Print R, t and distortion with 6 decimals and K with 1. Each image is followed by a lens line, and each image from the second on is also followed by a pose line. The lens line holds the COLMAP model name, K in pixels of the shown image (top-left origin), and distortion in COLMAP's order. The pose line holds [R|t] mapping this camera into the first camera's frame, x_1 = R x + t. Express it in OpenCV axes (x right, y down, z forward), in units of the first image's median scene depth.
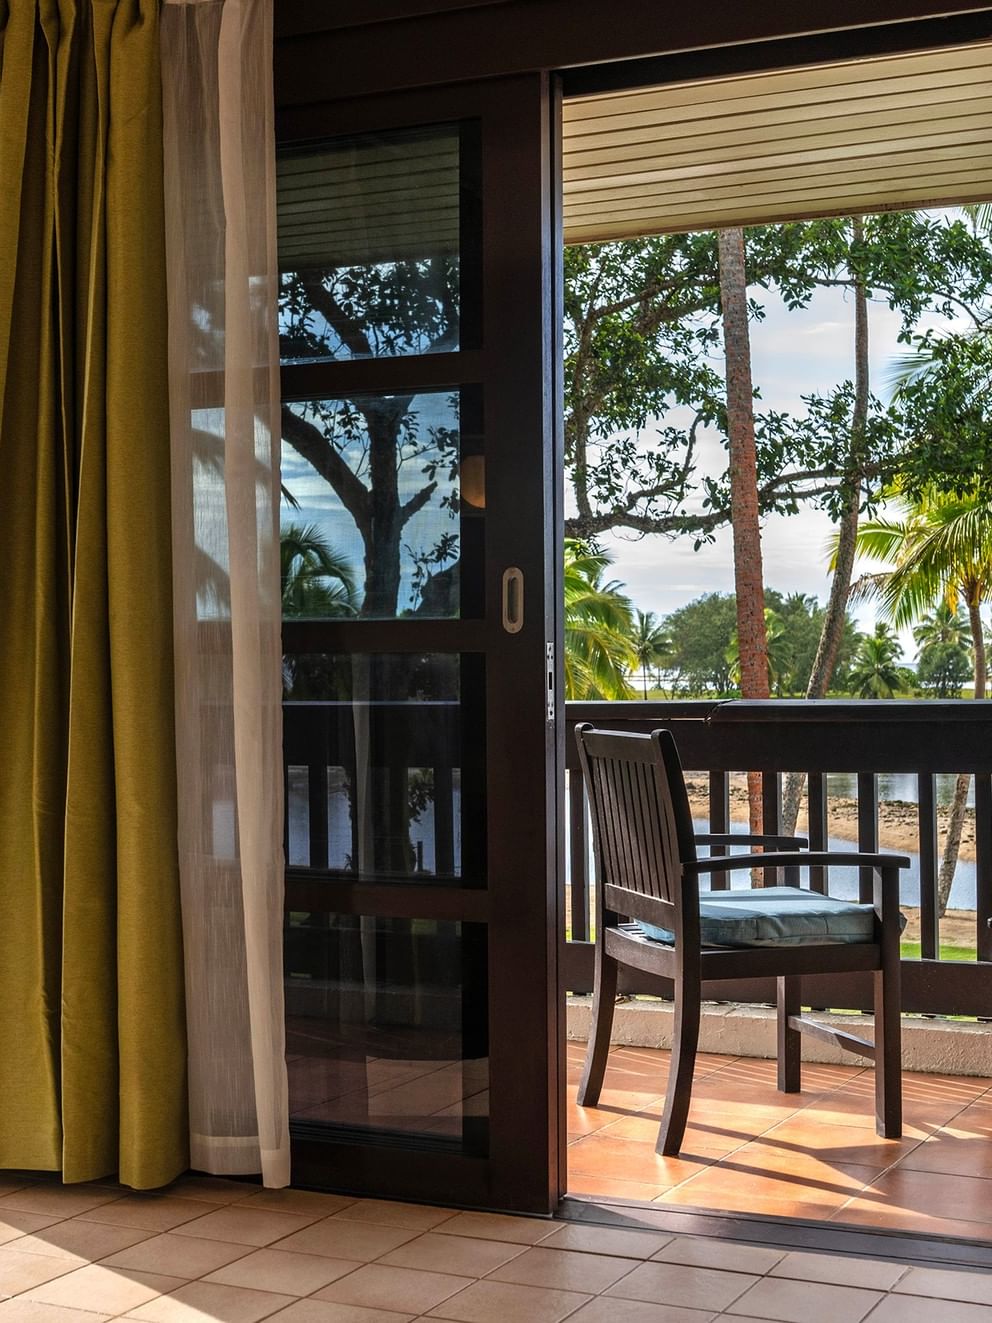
lens RADIAL K [[1986.3, 0, 496.0], [0, 1986.3, 661.5], [0, 0, 1]] dist [0.052755, 0.043806]
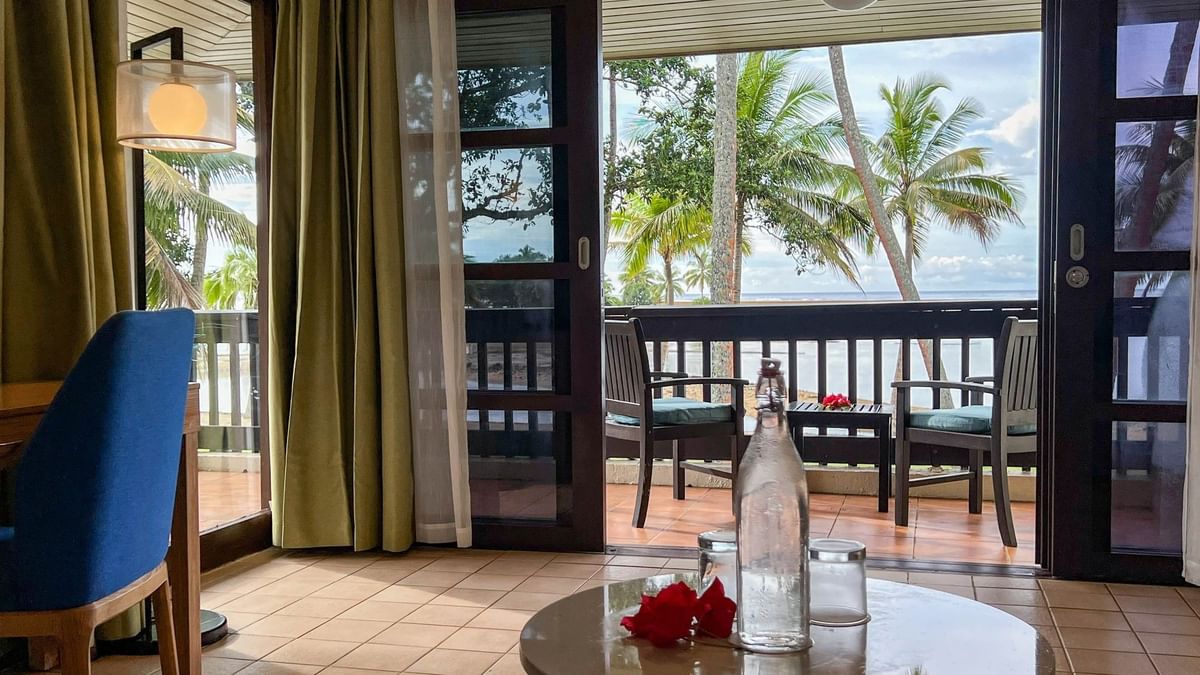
lens RADIAL K [[1117.8, 0, 600.0], [0, 1117.8, 337.5], [0, 0, 1]] dist [0.268379, 0.000385]
pose [[0.985313, -0.013567, 0.170218, -0.130737], [0.006796, 0.999164, 0.040301, 0.007470], [-0.170622, -0.038553, 0.984582, -0.099382]]
